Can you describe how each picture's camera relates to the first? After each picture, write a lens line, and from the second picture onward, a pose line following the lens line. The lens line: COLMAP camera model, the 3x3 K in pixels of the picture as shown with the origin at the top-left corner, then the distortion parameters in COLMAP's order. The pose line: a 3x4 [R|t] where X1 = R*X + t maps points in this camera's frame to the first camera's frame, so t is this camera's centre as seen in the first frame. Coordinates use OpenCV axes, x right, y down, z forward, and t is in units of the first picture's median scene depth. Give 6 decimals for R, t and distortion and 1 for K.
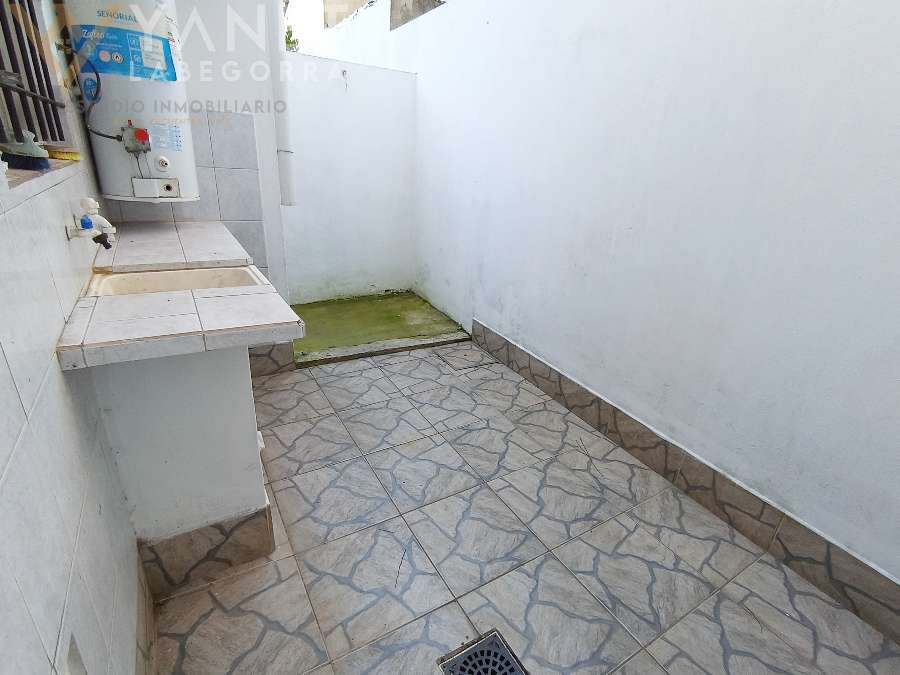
lens RADIAL K [[425.3, 0, 450.0], [0, 425.3, 337.5], [0, 0, 1]] dist [-0.001560, 0.015177]
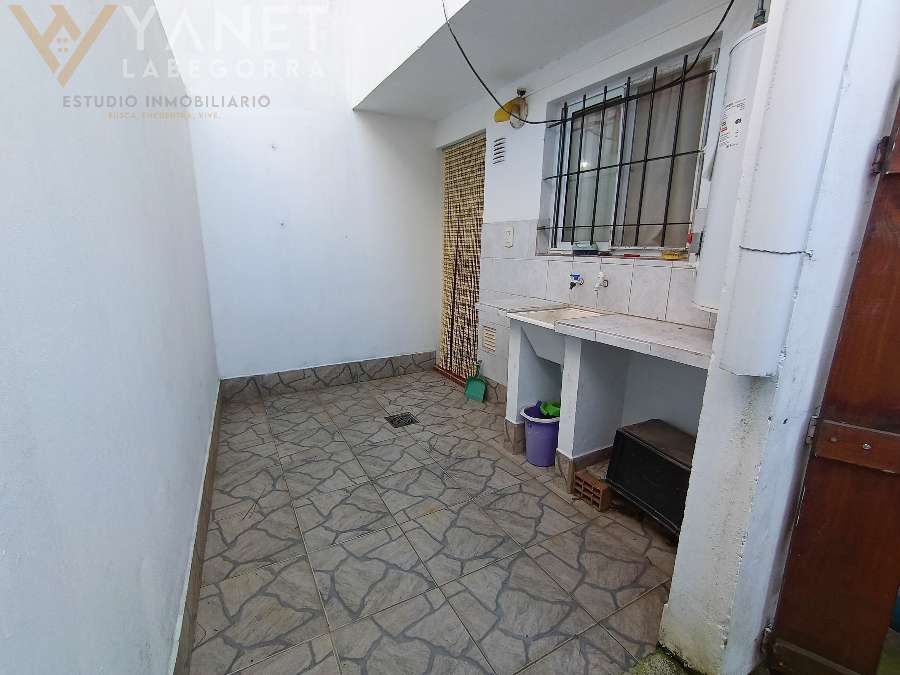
lens RADIAL K [[425.3, 0, 450.0], [0, 425.3, 337.5], [0, 0, 1]] dist [-0.001560, 0.015177]
pose [[-0.995372, -0.093534, 0.022033, -0.123985], [-0.063974, 0.816095, 0.574367, -0.664614], [-0.071704, 0.570299, -0.818302, 1.592168]]
